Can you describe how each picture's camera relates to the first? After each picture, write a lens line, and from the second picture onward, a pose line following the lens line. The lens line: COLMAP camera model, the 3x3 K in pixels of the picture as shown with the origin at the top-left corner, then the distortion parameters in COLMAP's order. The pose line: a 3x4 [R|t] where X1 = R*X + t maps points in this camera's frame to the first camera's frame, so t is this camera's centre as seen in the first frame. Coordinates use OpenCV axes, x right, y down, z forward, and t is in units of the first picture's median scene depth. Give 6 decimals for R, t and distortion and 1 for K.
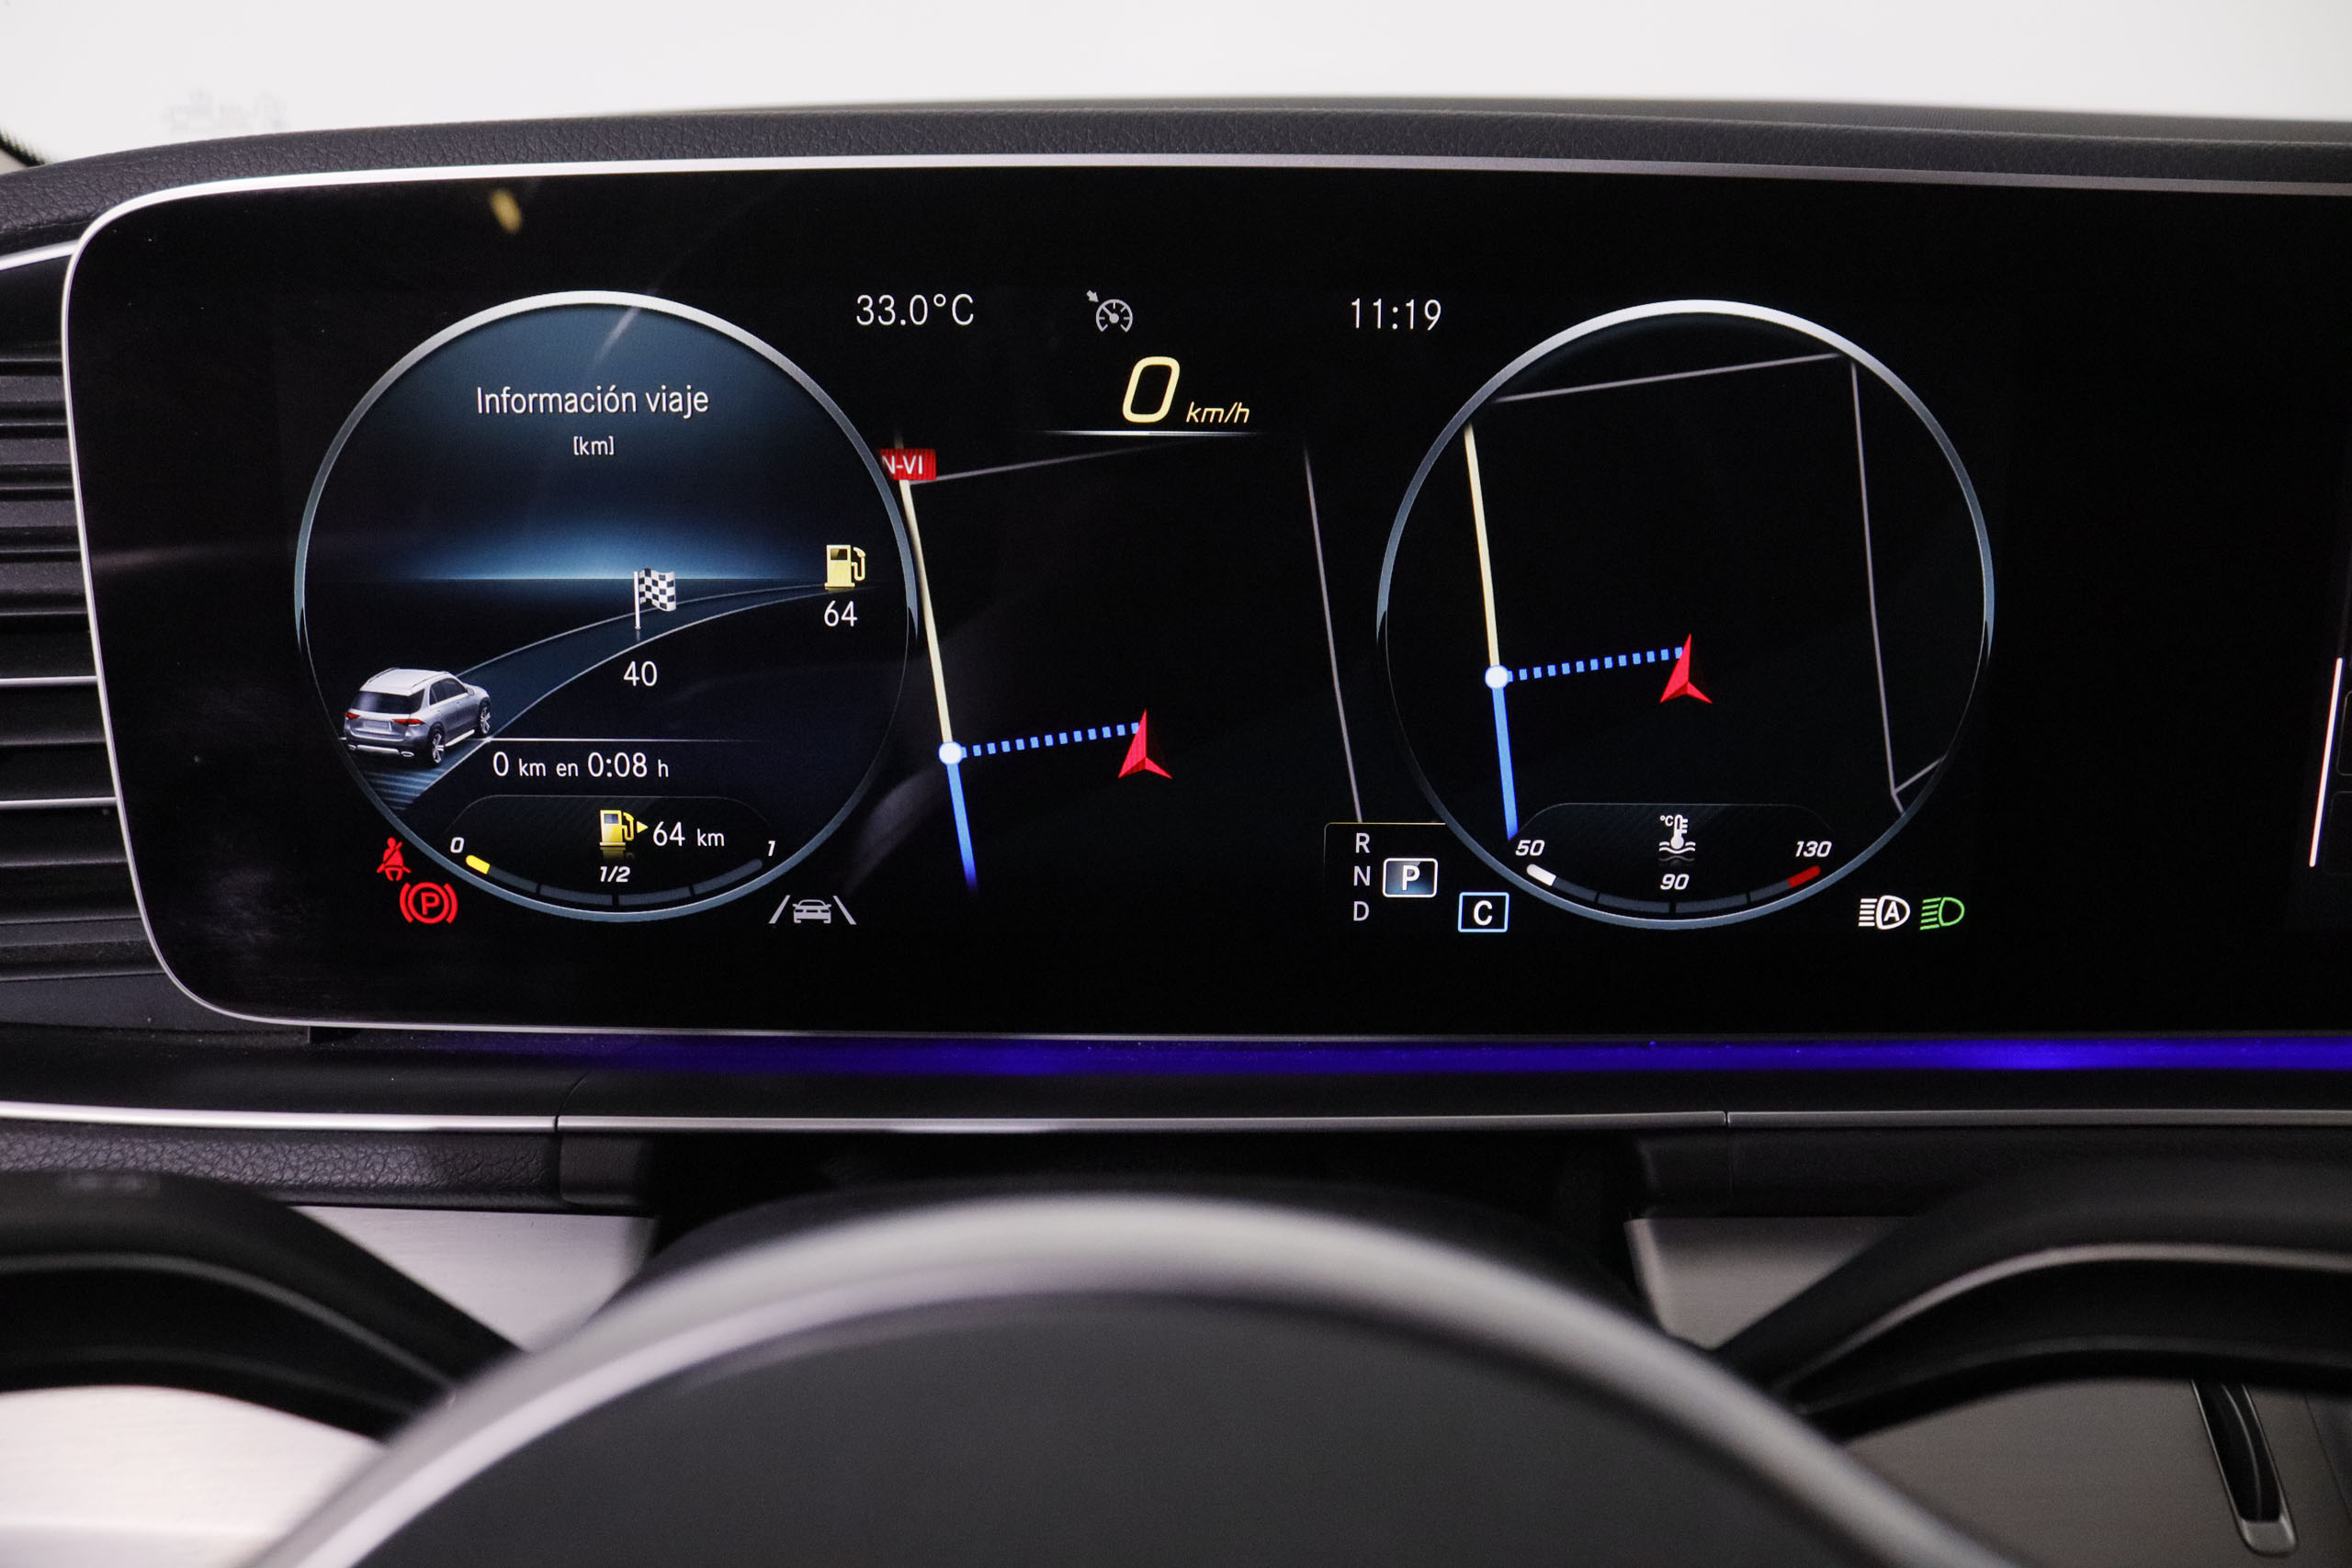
lens RADIAL K [[1887.1, 0, 1133.4], [0, 1887.1, 782.7], [0, 0, 1]] dist [-0.174347, 0.129746]
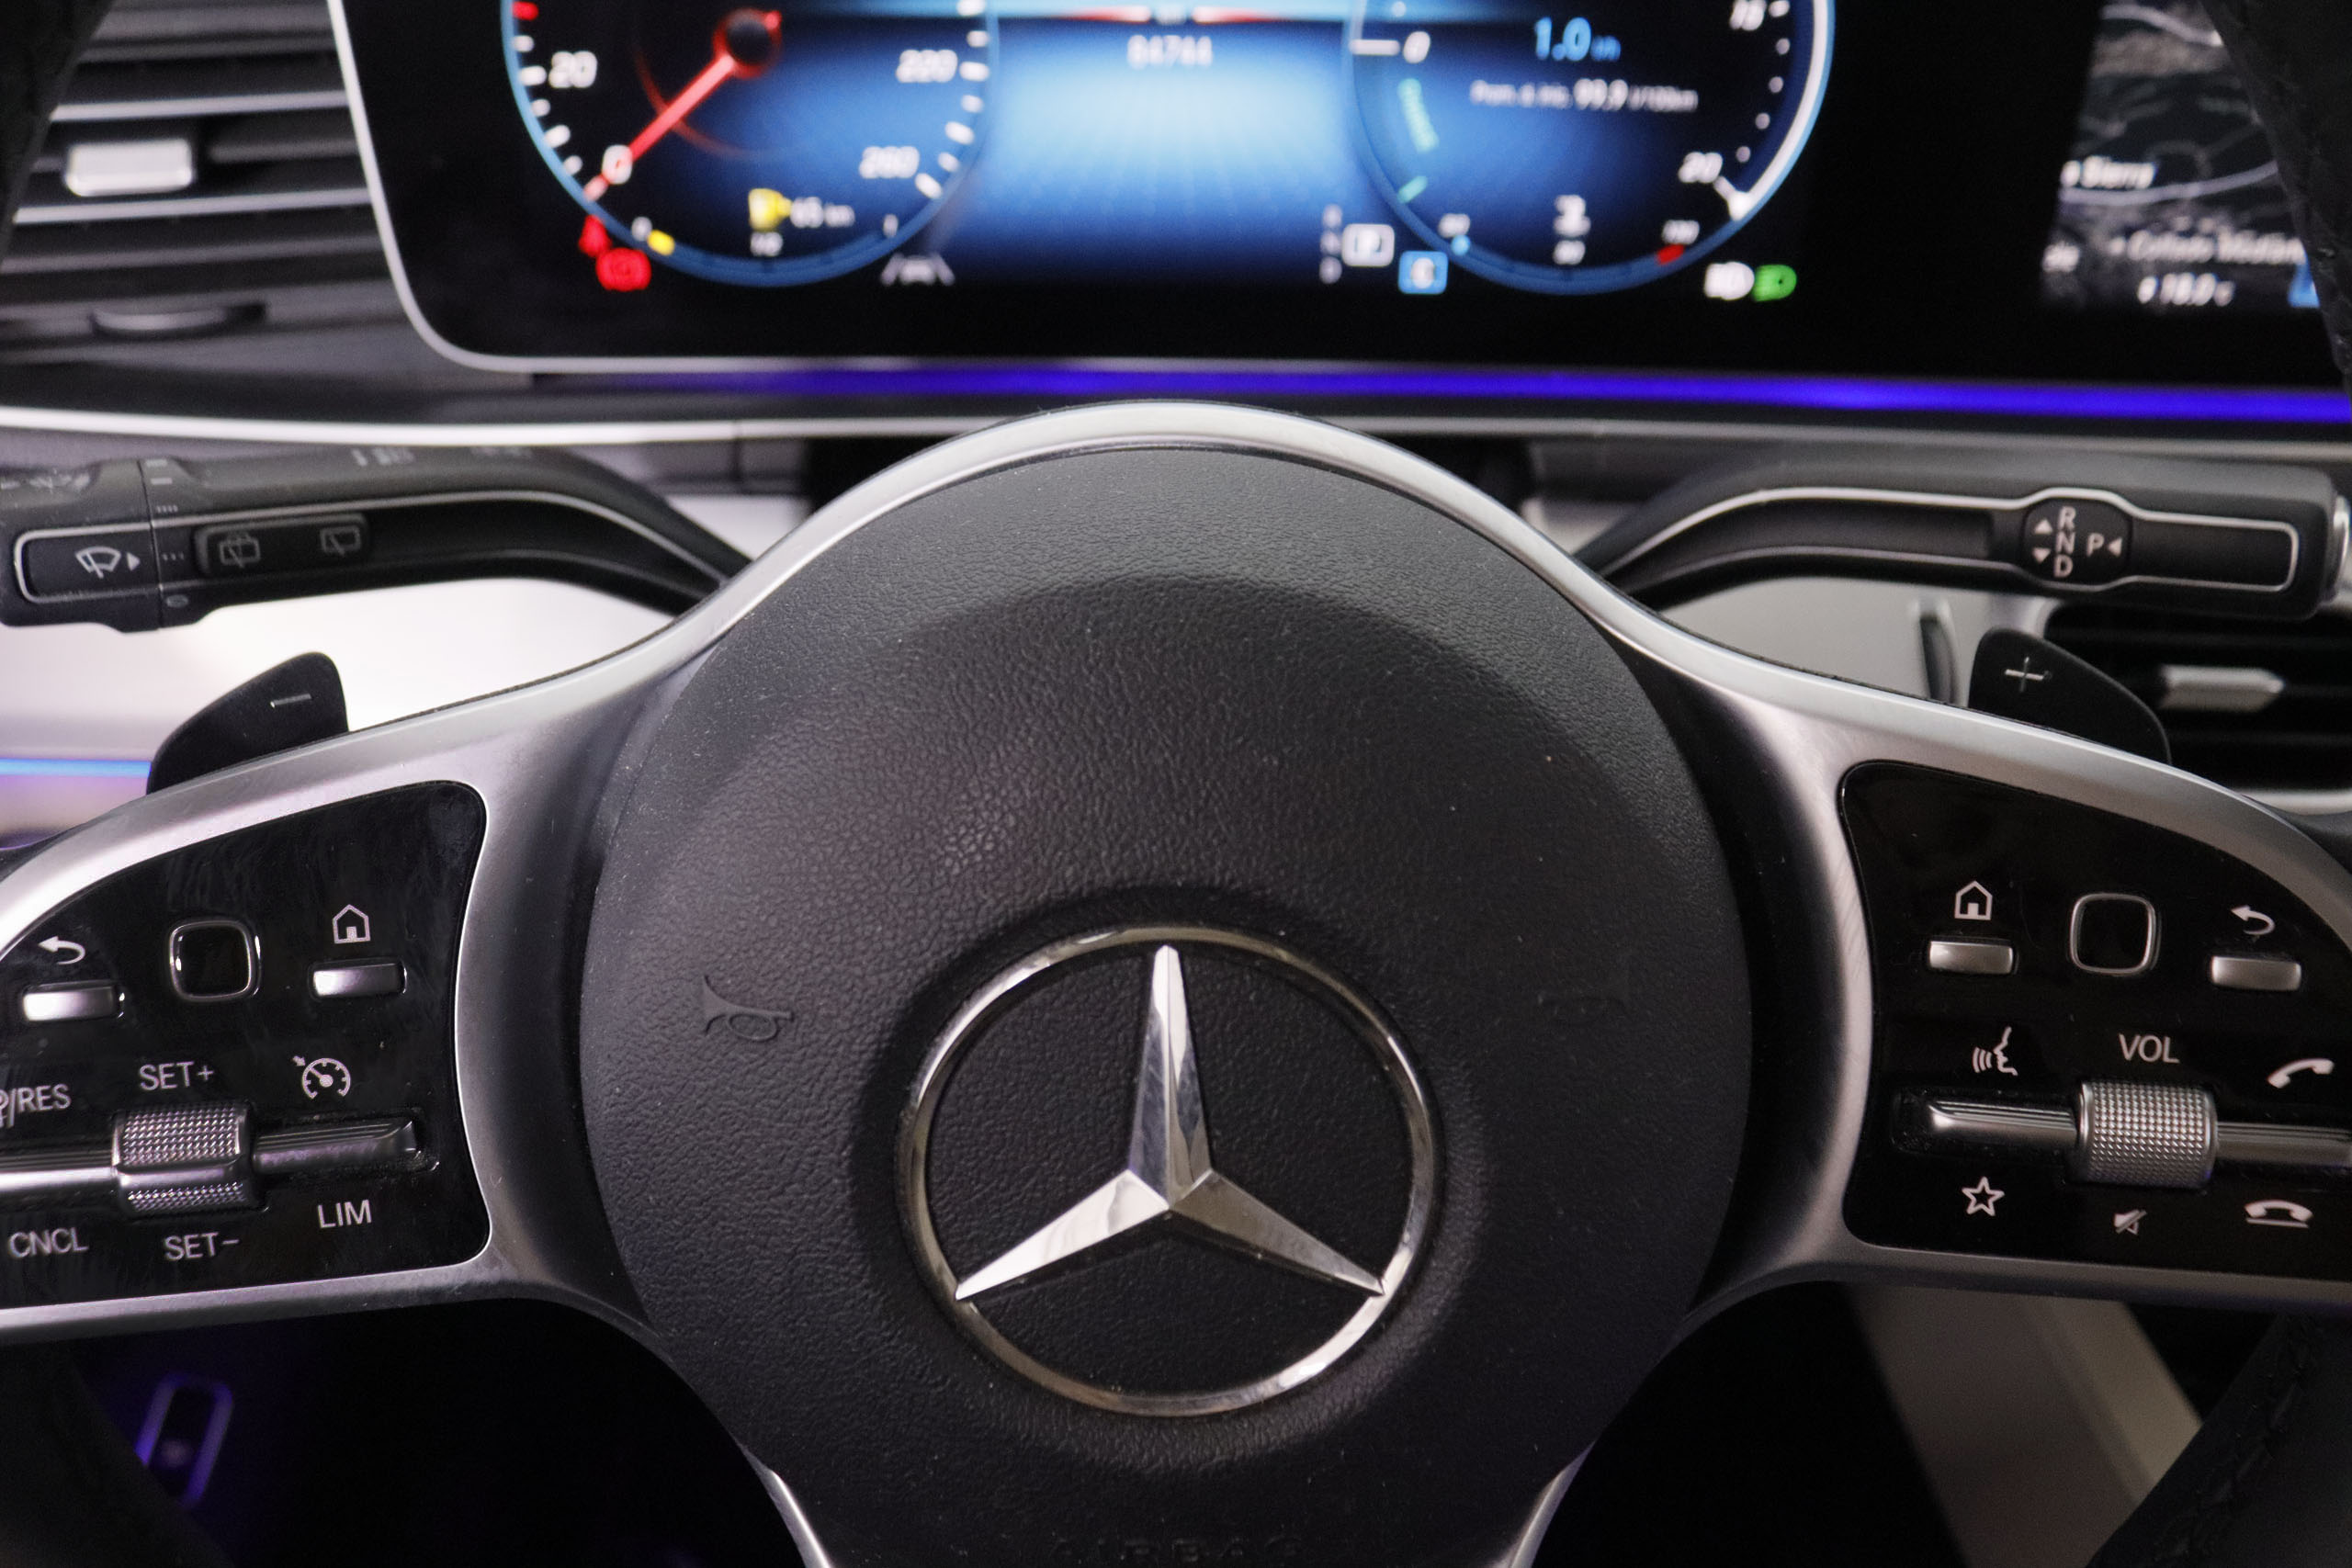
lens RADIAL K [[1887.1, 0, 1133.4], [0, 1887.1, 782.7], [0, 0, 1]] dist [-0.174347, 0.129746]
pose [[0.999999, 0.001236, -0.000347, -0.018171], [-0.001065, 0.949375, 0.314144, -0.000347], [0.000718, -0.314143, 0.949375, -0.373787]]
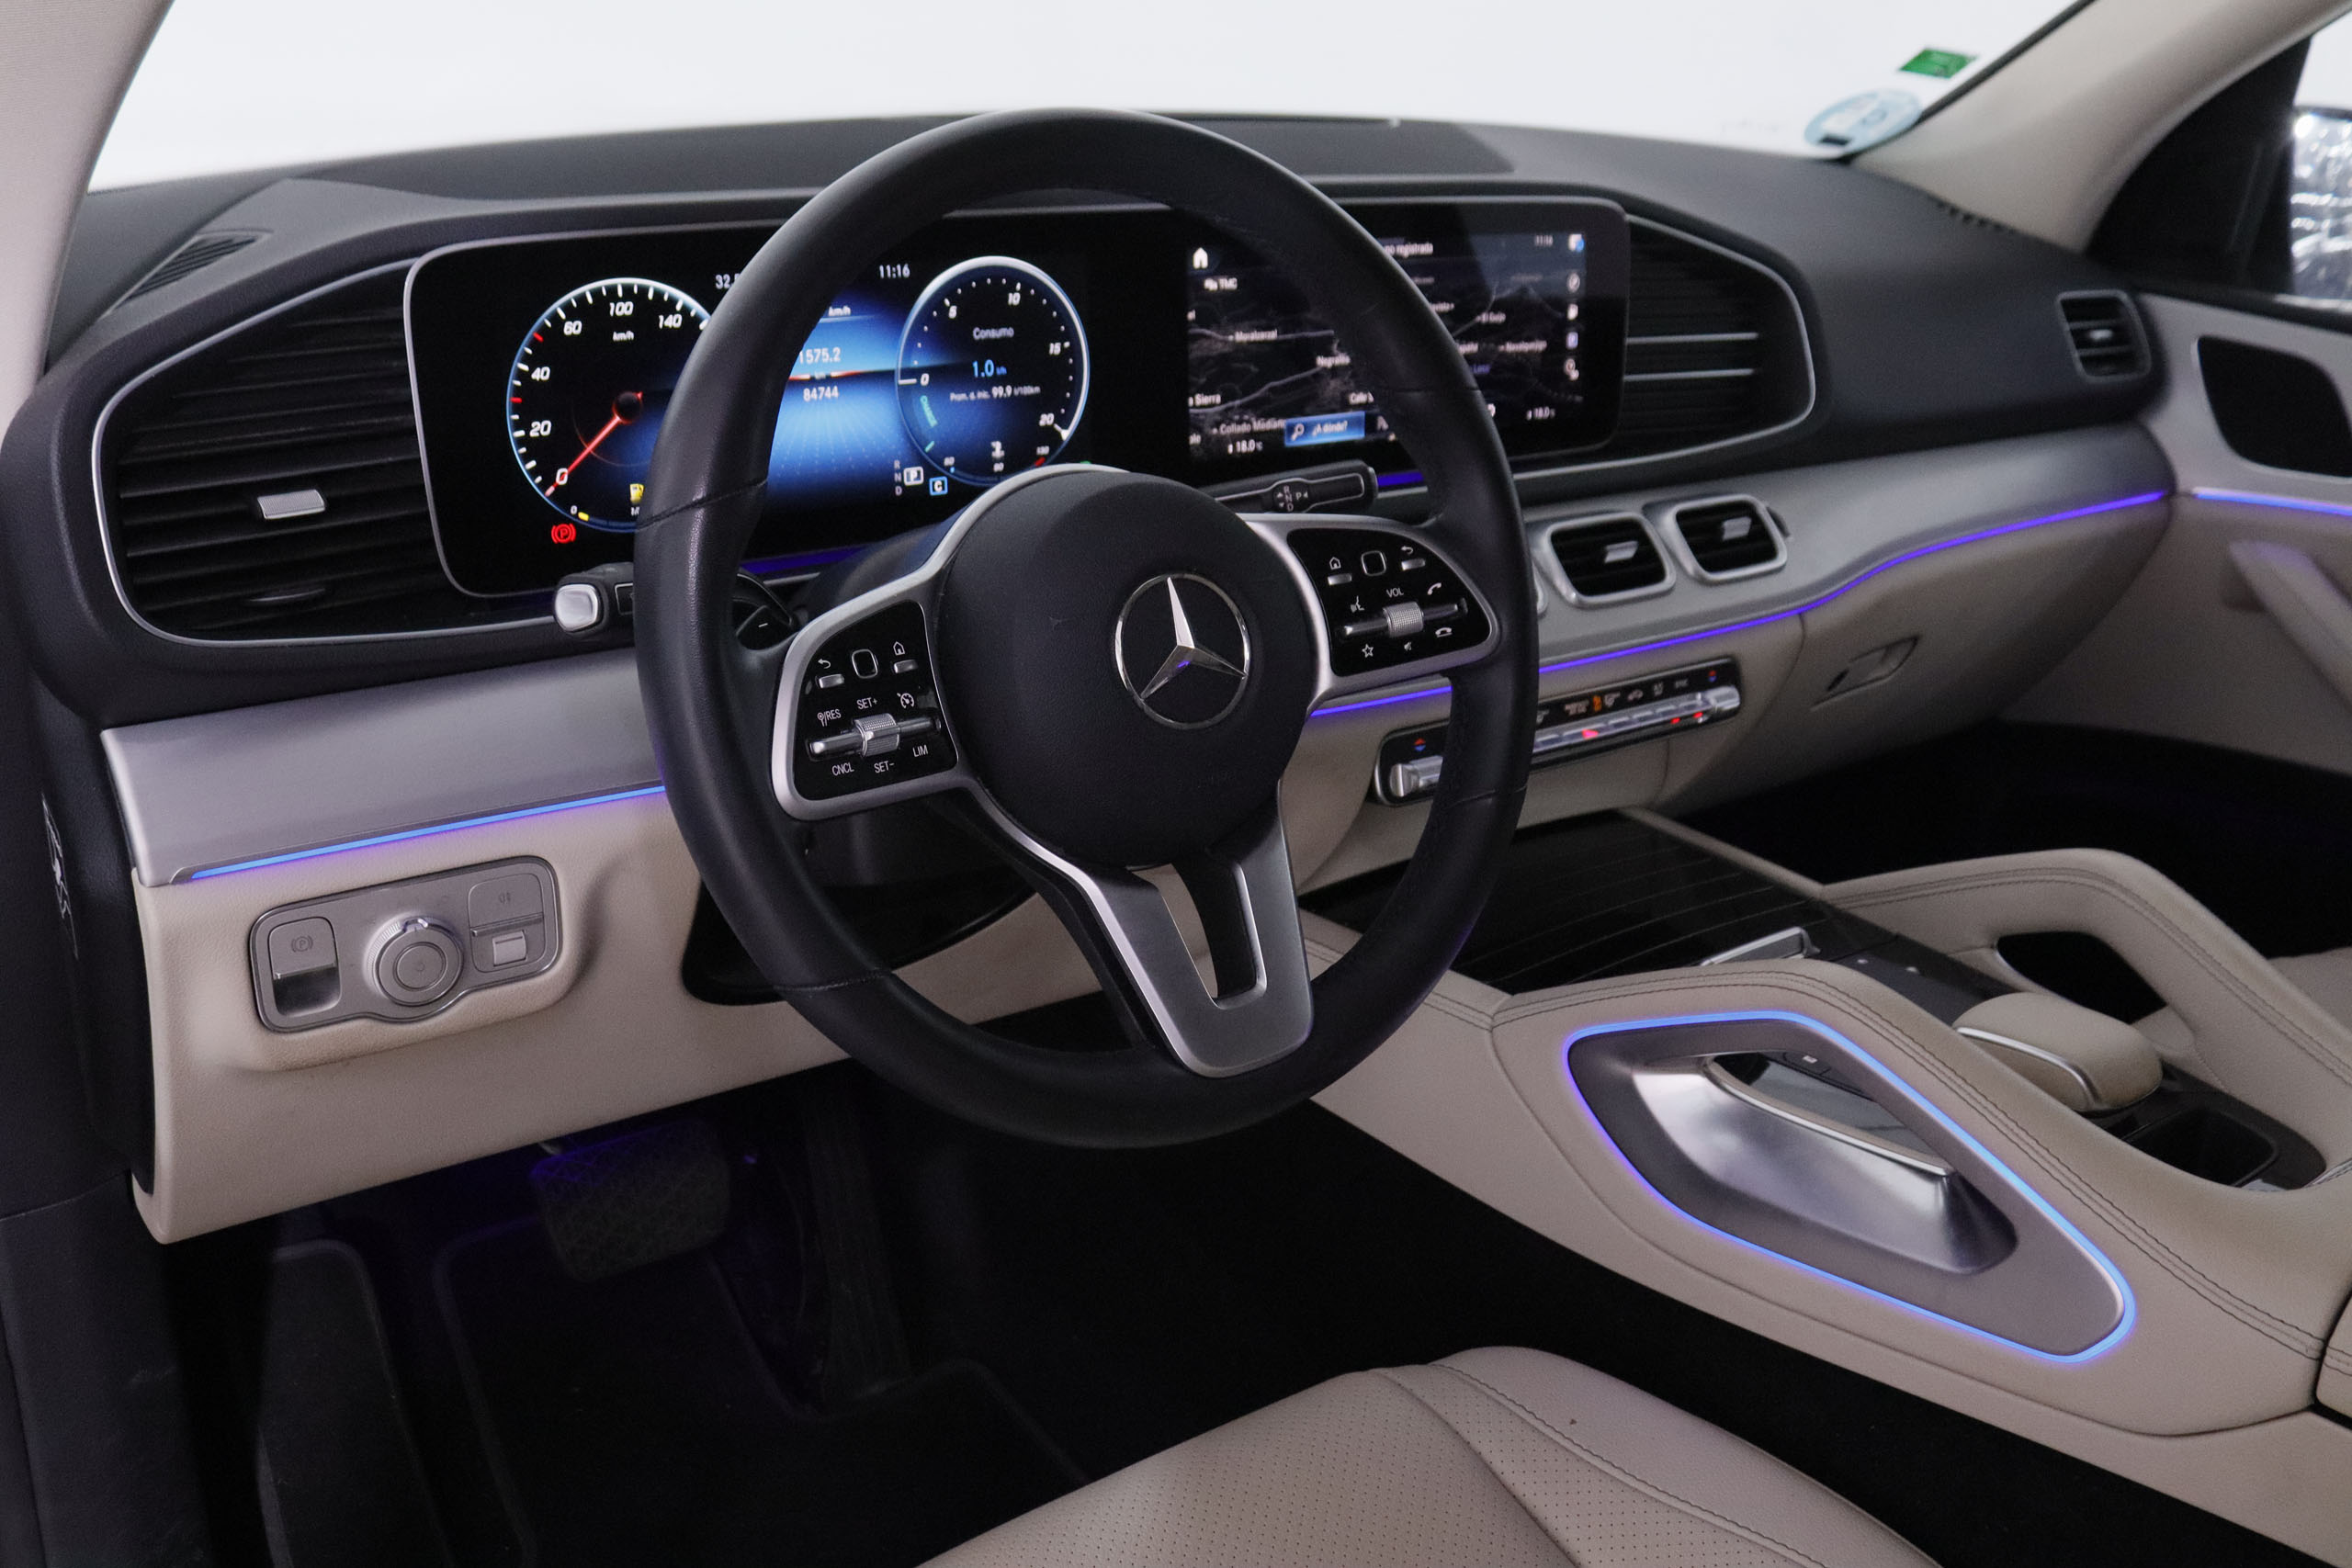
lens RADIAL K [[2074.3, 0, 1171.0], [0, 2074.3, 775.9], [0, 0, 1]] dist [-0.172372, 0.163422]
pose [[0.806402, -0.188579, 0.560493, -1.346858], [0.147796, 0.981983, 0.117751, 0.186139], [-0.572600, -0.012116, 0.819745, -1.714334]]
